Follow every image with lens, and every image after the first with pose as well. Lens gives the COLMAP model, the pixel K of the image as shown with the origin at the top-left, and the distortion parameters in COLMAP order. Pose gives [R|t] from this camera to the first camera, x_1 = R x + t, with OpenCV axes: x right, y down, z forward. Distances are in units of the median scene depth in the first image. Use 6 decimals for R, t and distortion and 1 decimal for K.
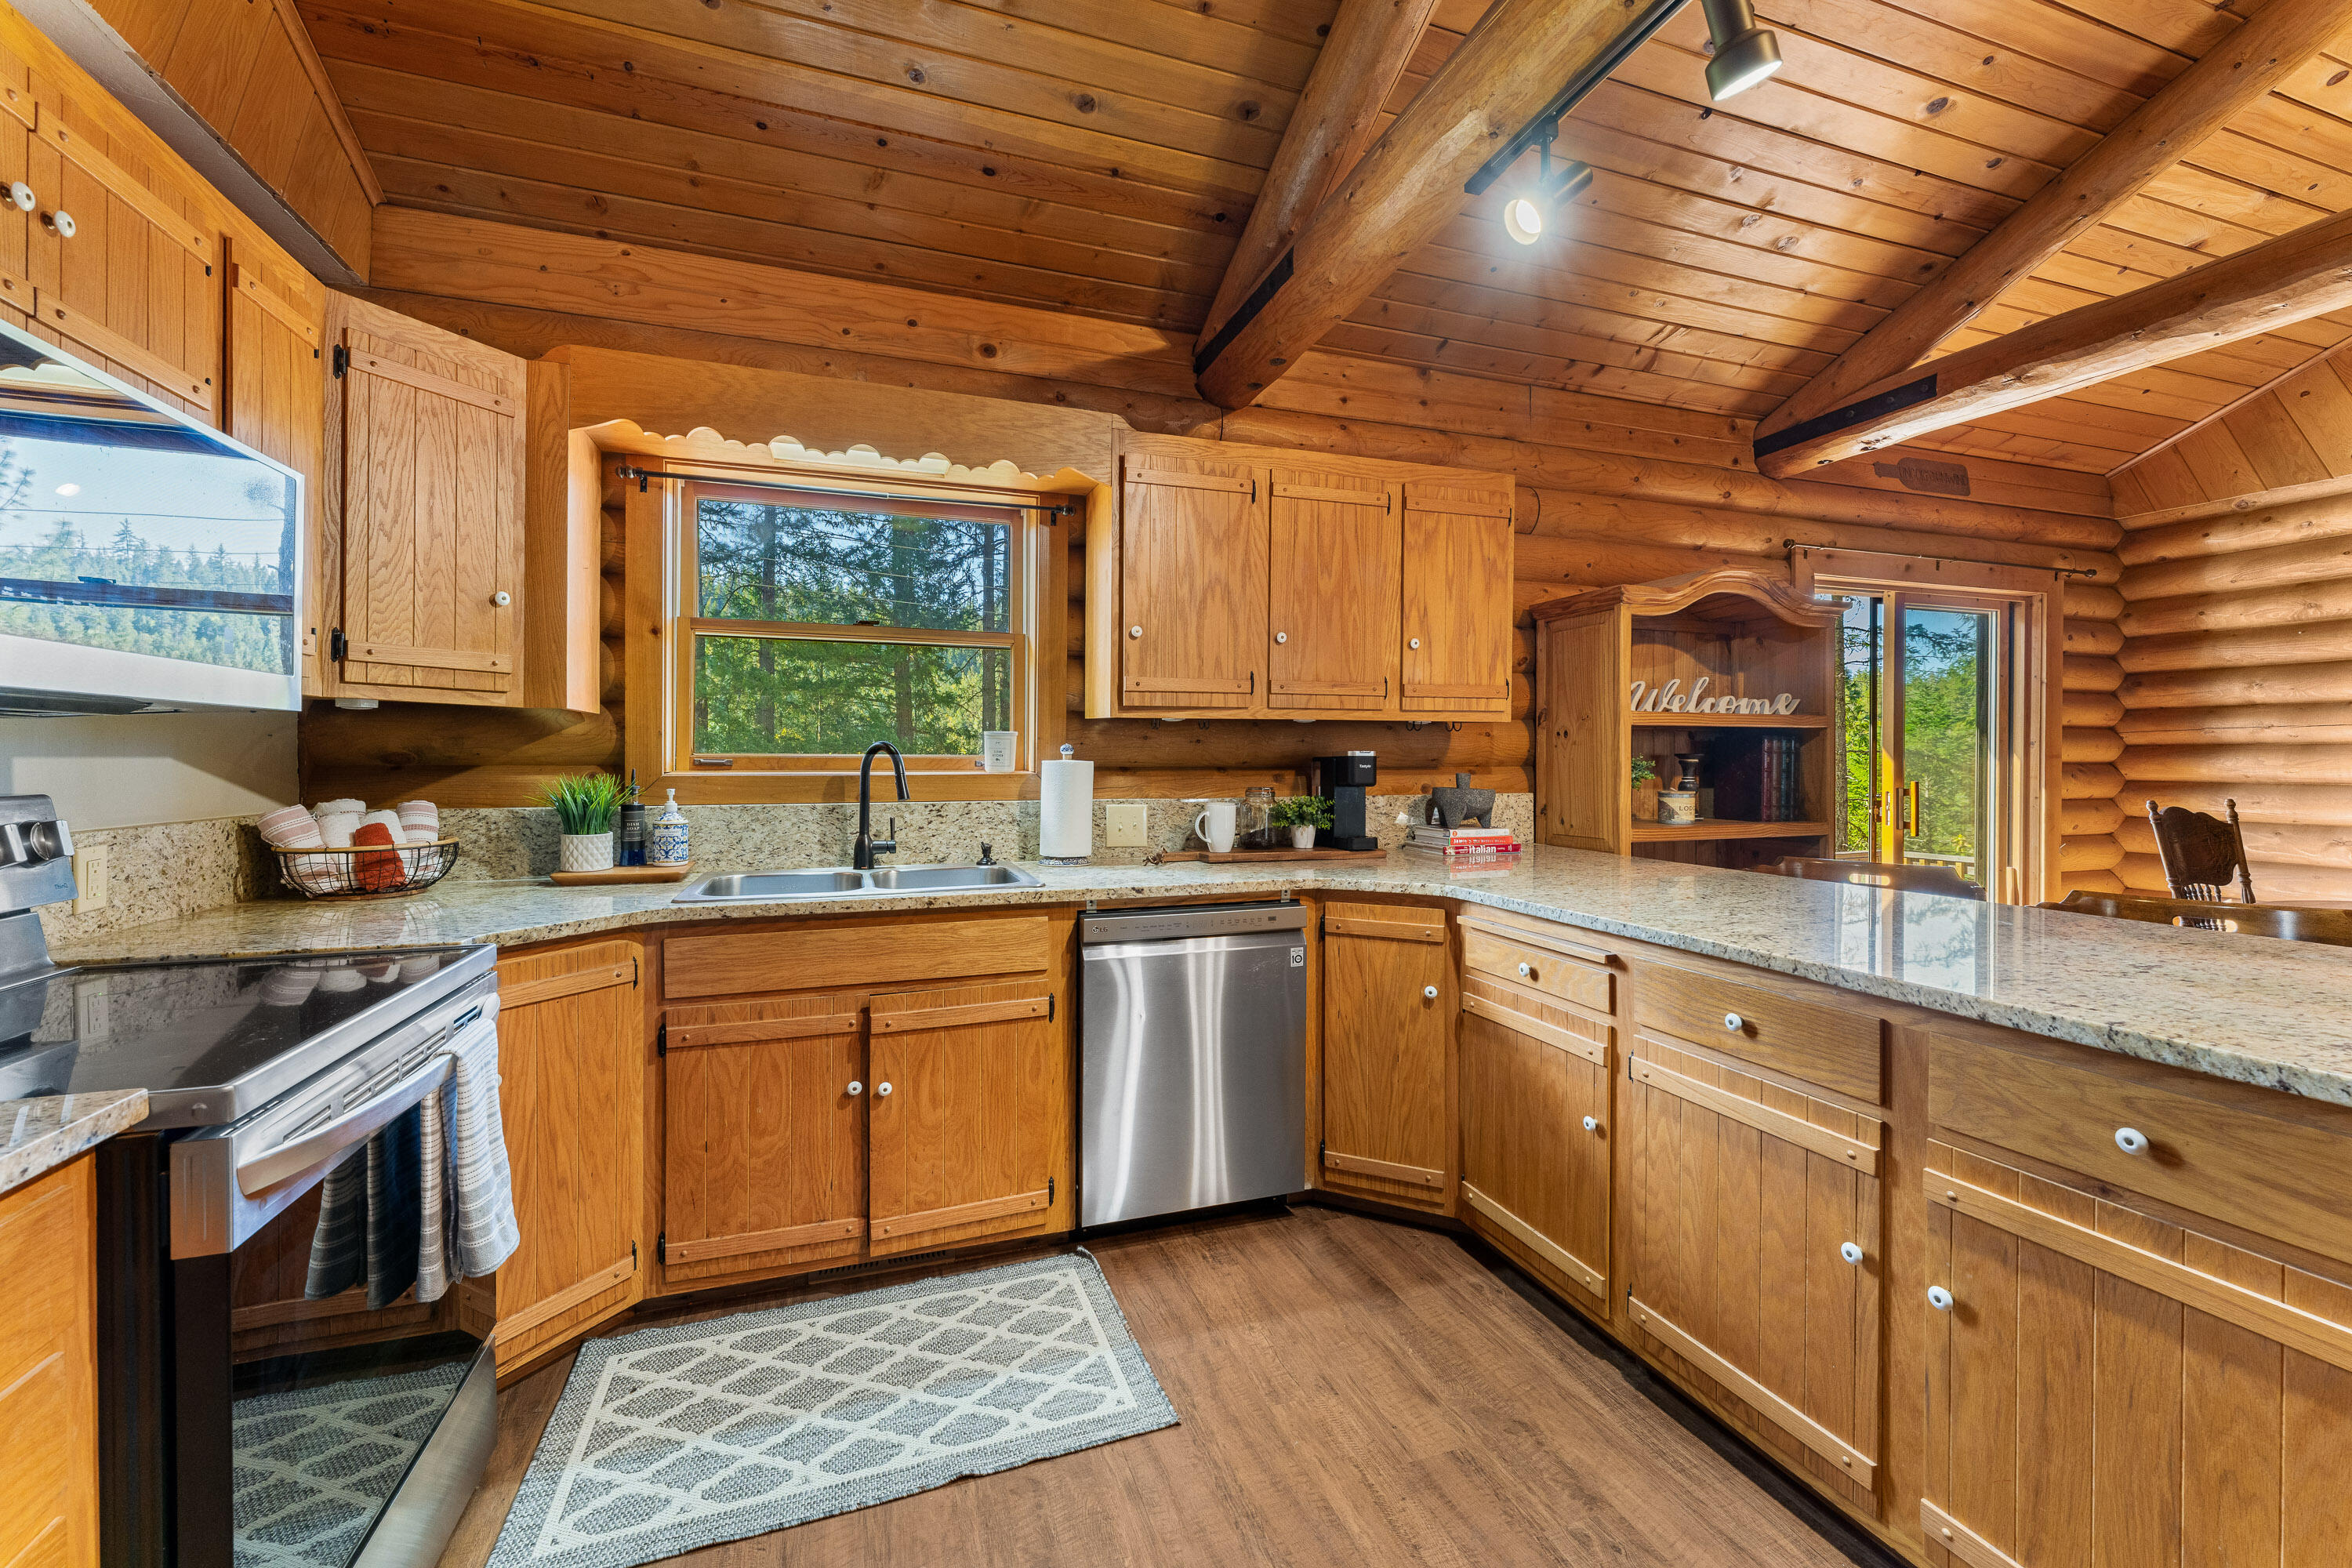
lens RADIAL K [[950.0, 0, 1168.7], [0, 950.0, 761.1], [0, 0, 1]] dist [0.001843, -0.000162]
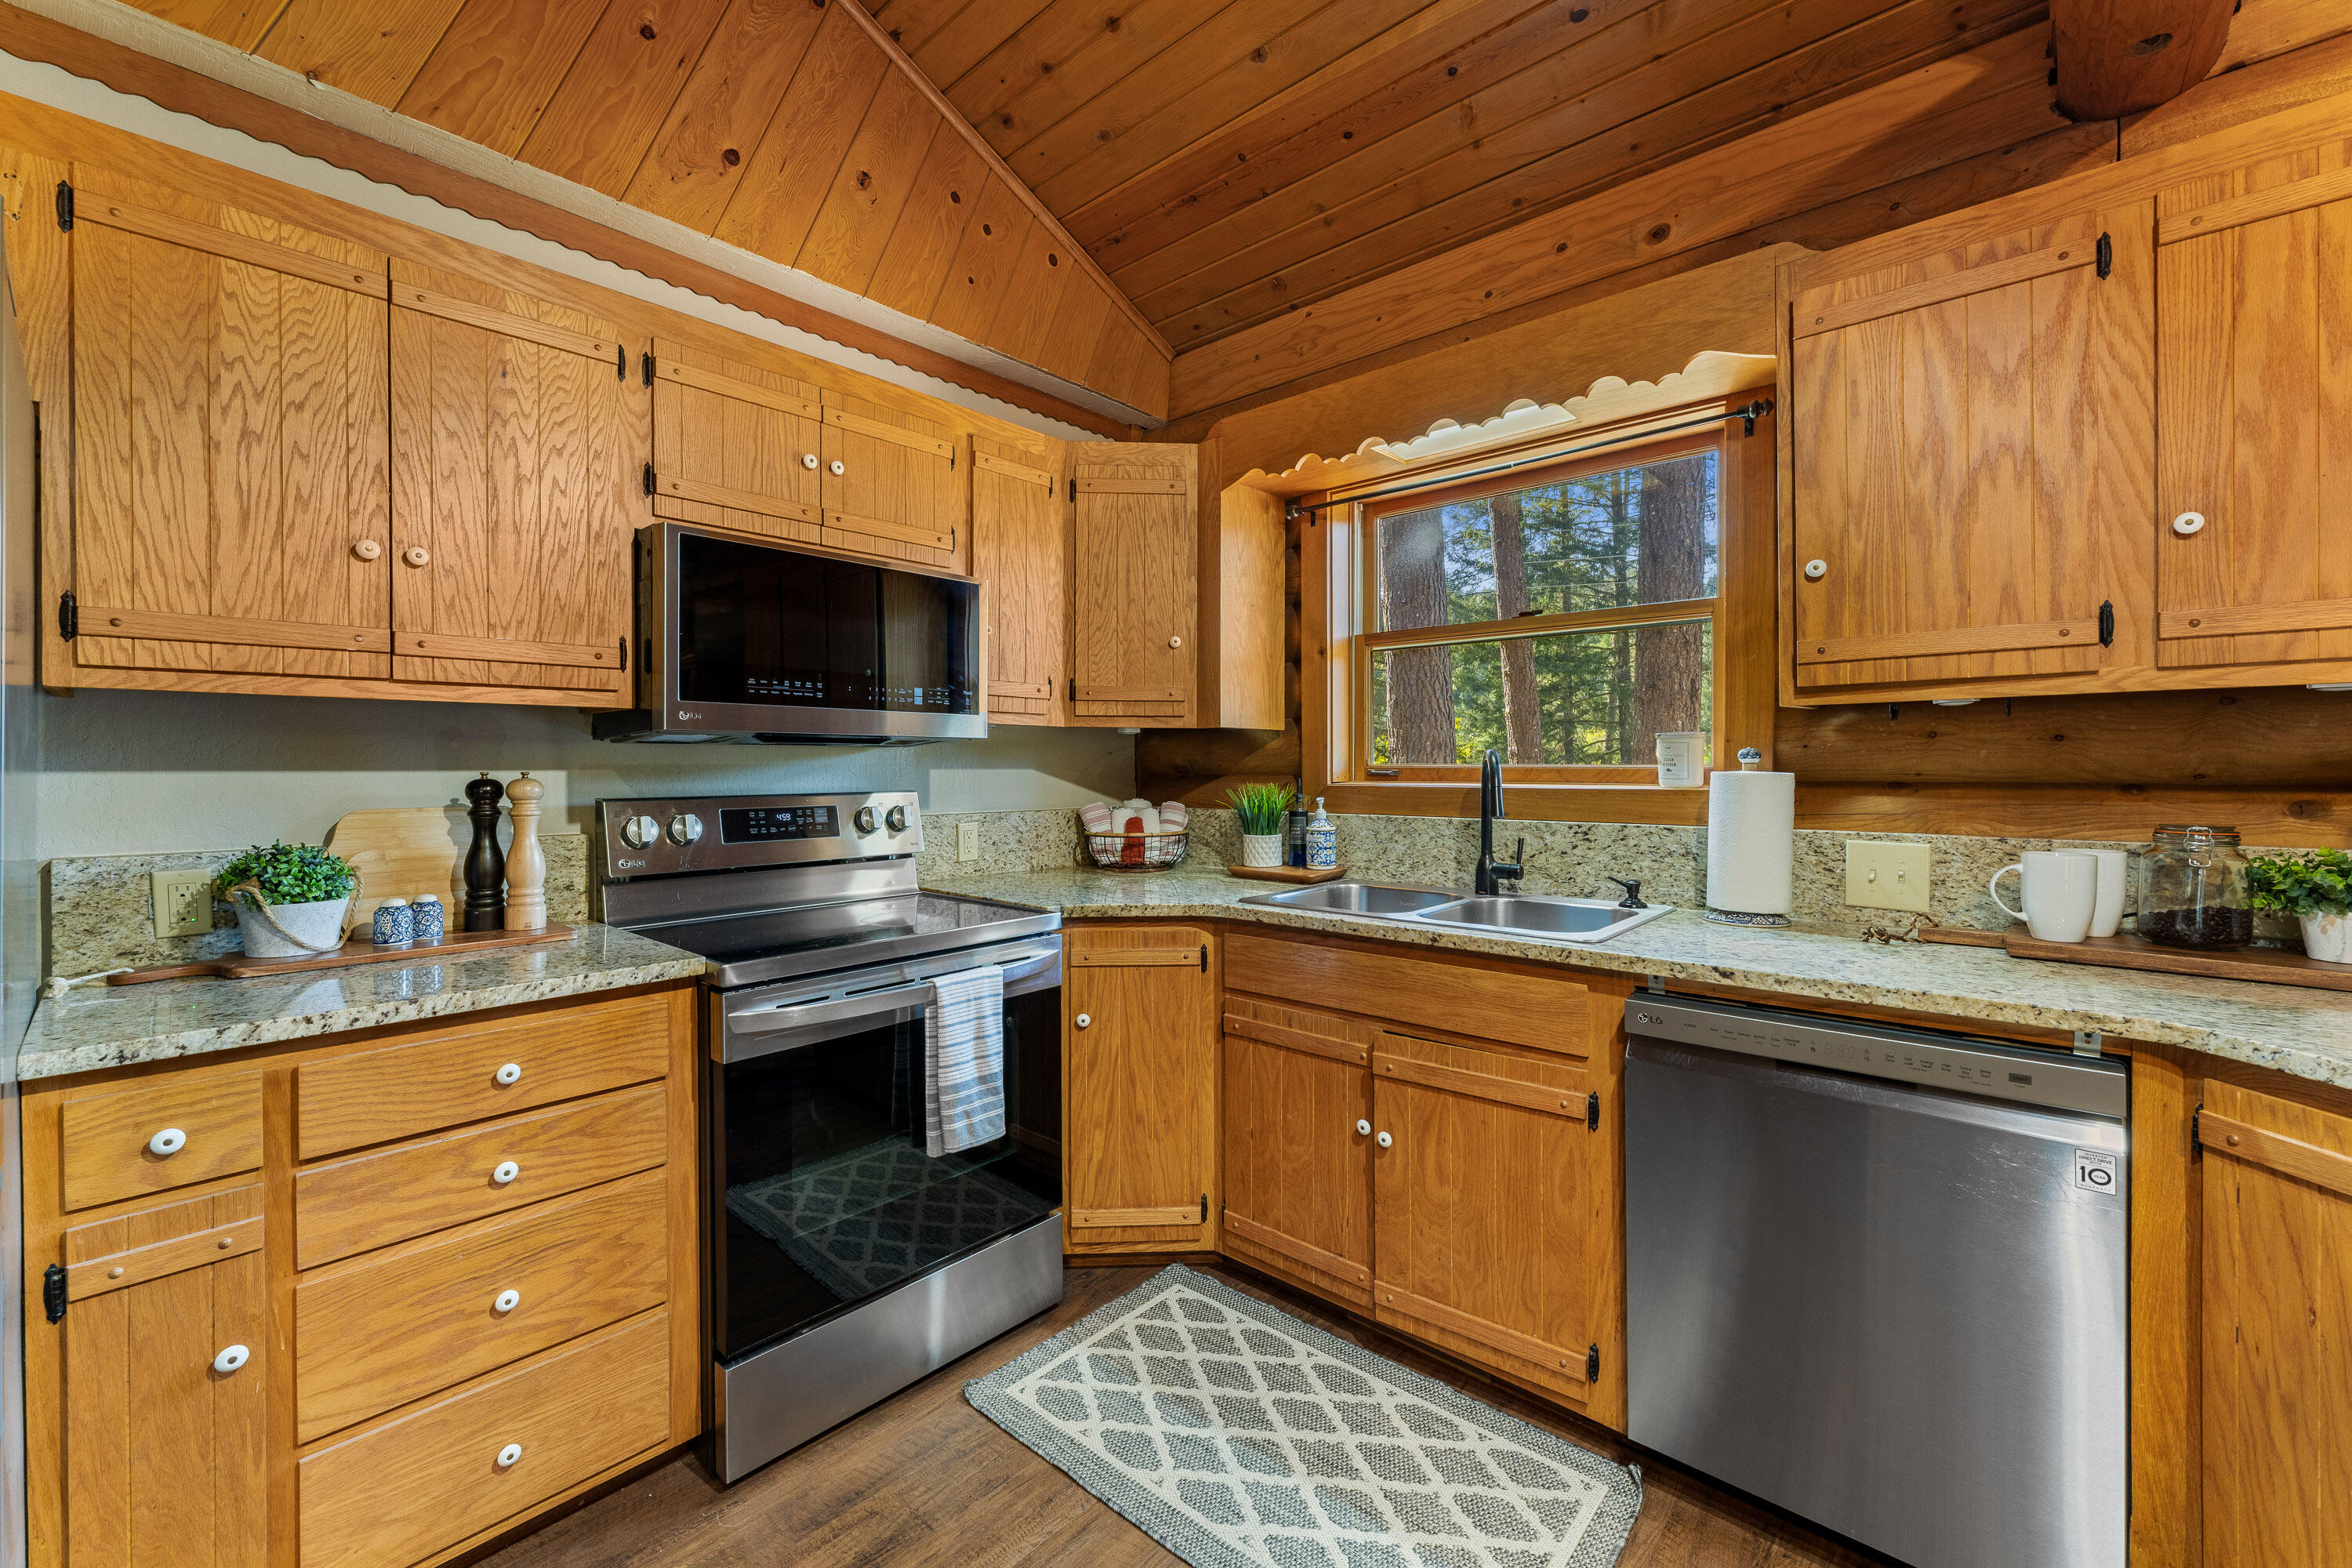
lens RADIAL K [[944.7, 0, 1172.8], [0, 944.7, 767.9], [0, 0, 1]] dist [0.000293, 0.000072]
pose [[0.484252, -0.001611, -0.874927, 0.323753], [-0.000647, 0.999997, -0.002199, -0.001749], [0.874928, 0.001631, 0.484250, 0.333860]]
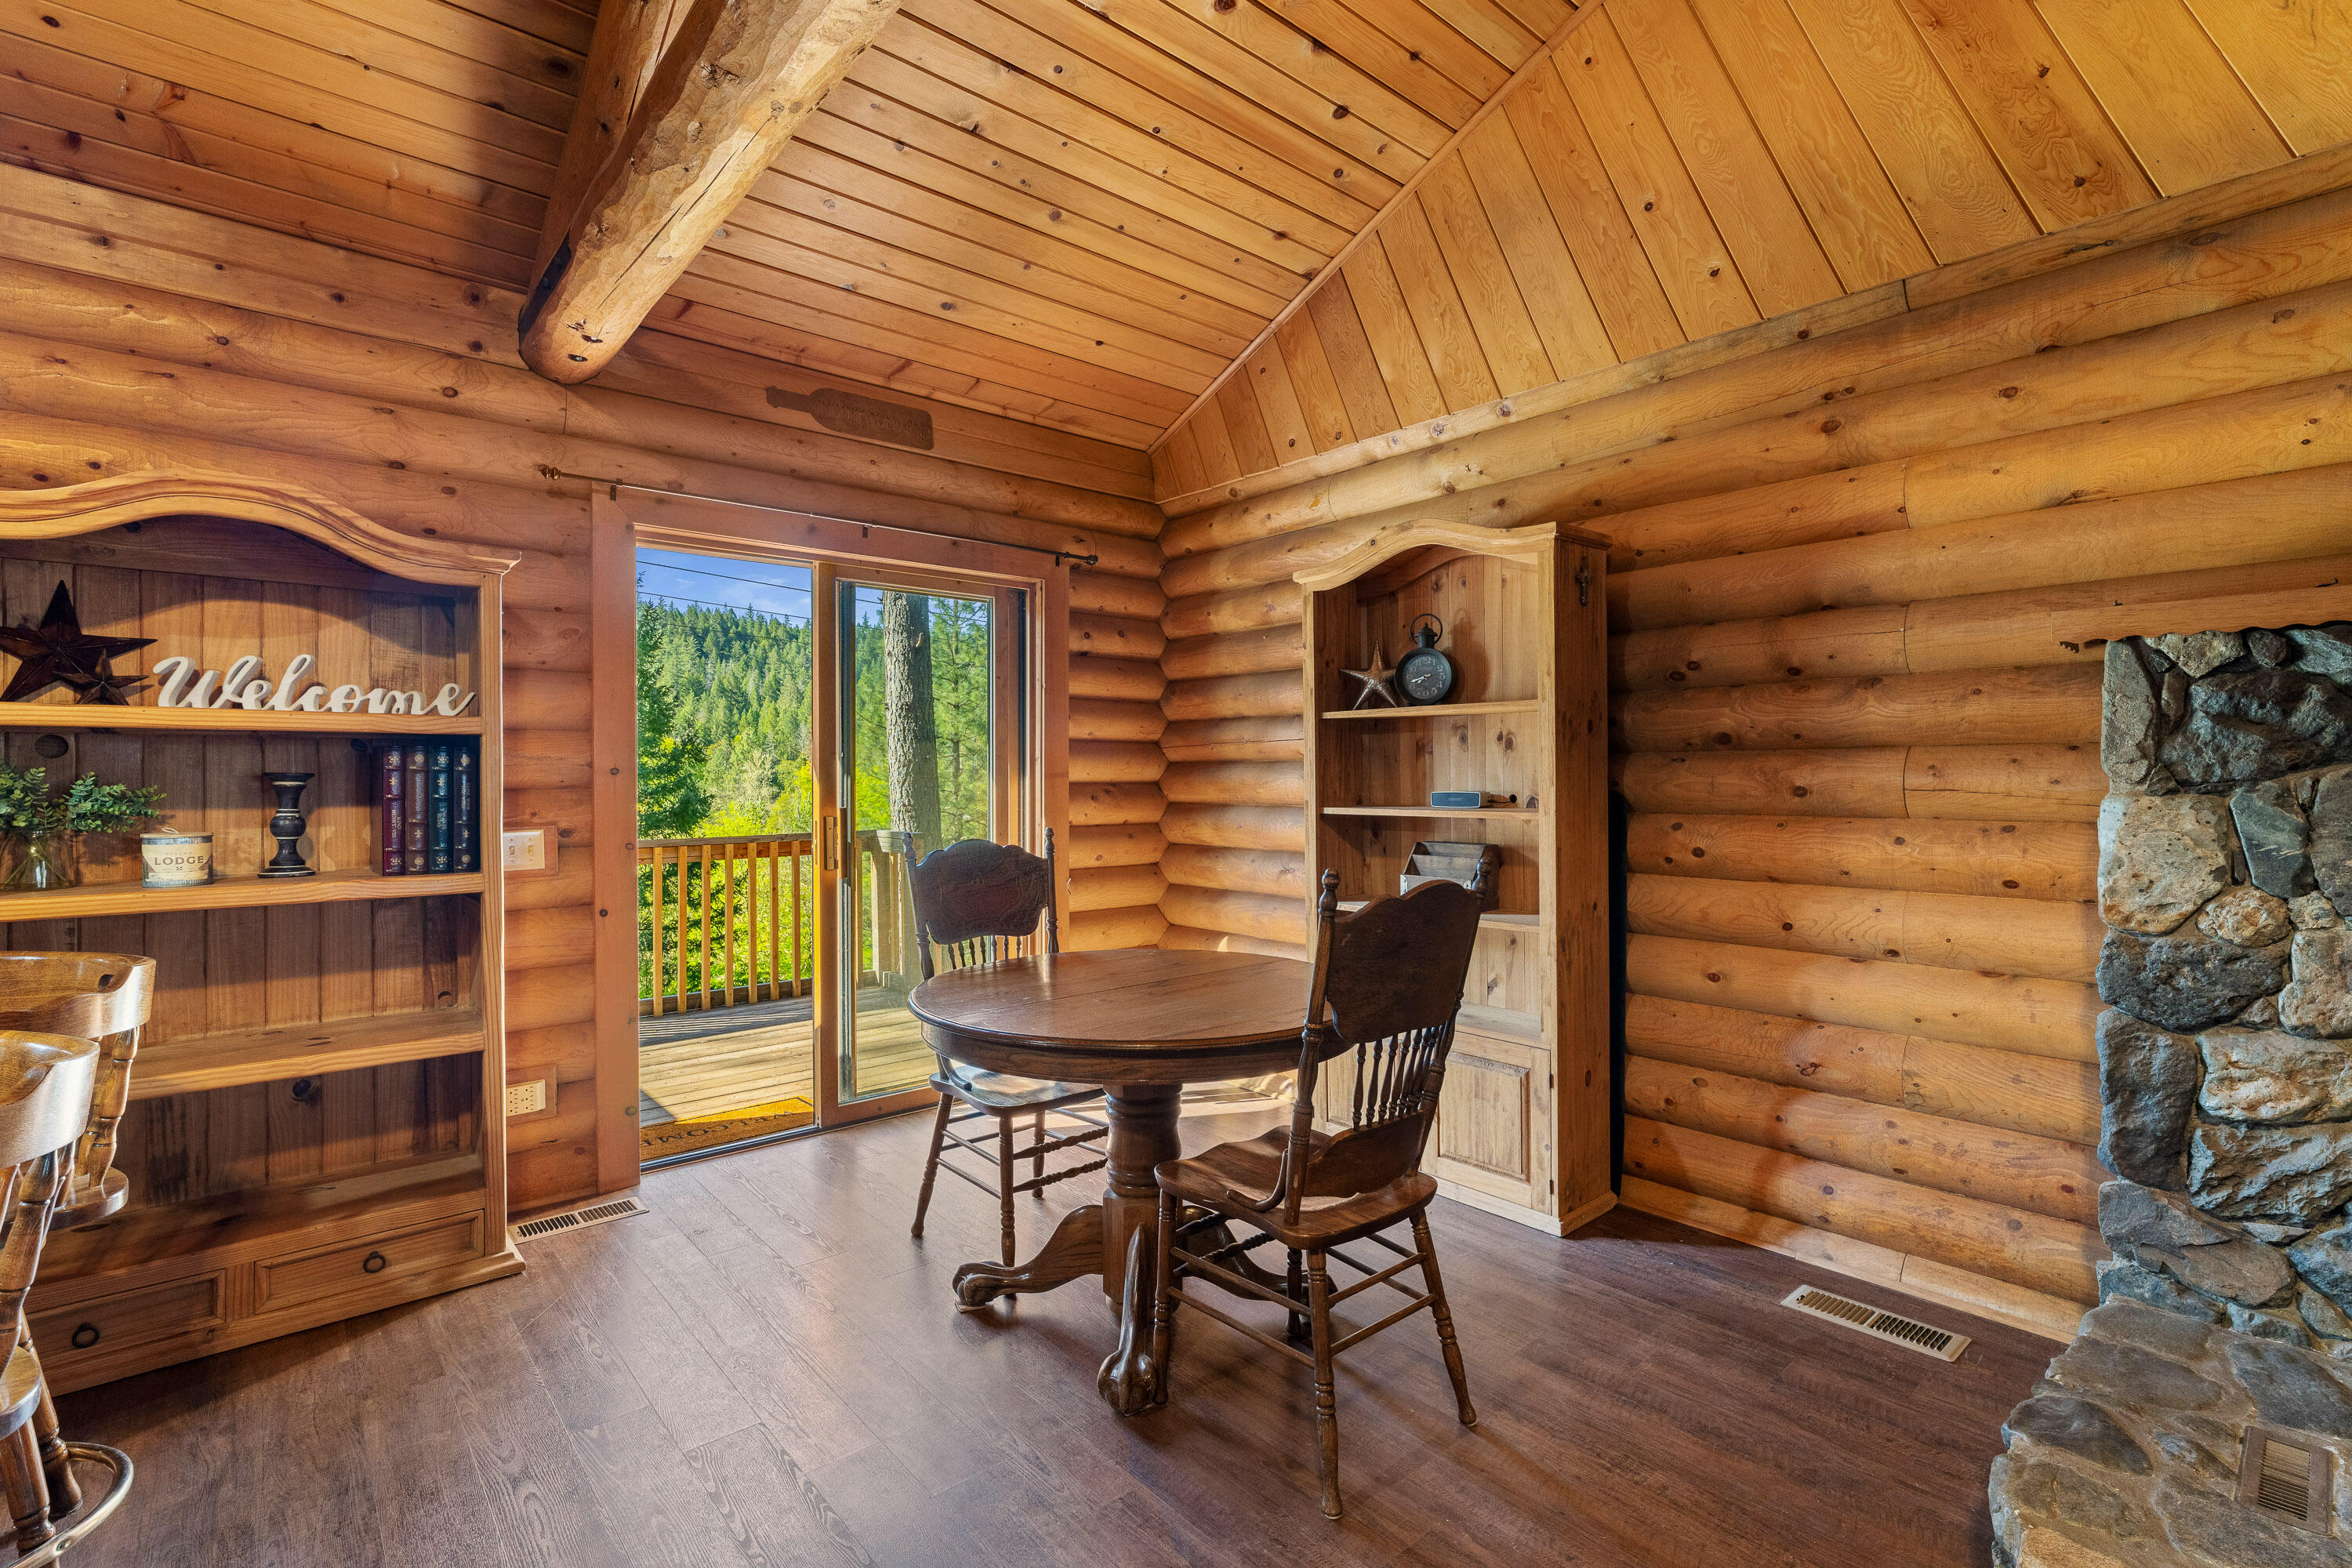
lens RADIAL K [[1085.2, 0, 1176.0], [0, 1085.2, 784.0], [0, 0, 1]] dist [0.001815, 0.000028]
pose [[0.927536, -0.004758, 0.373703, 1.169454], [0.003761, 0.999987, 0.003397, -0.000381], [-0.373714, -0.001745, 0.927542, 0.128083]]
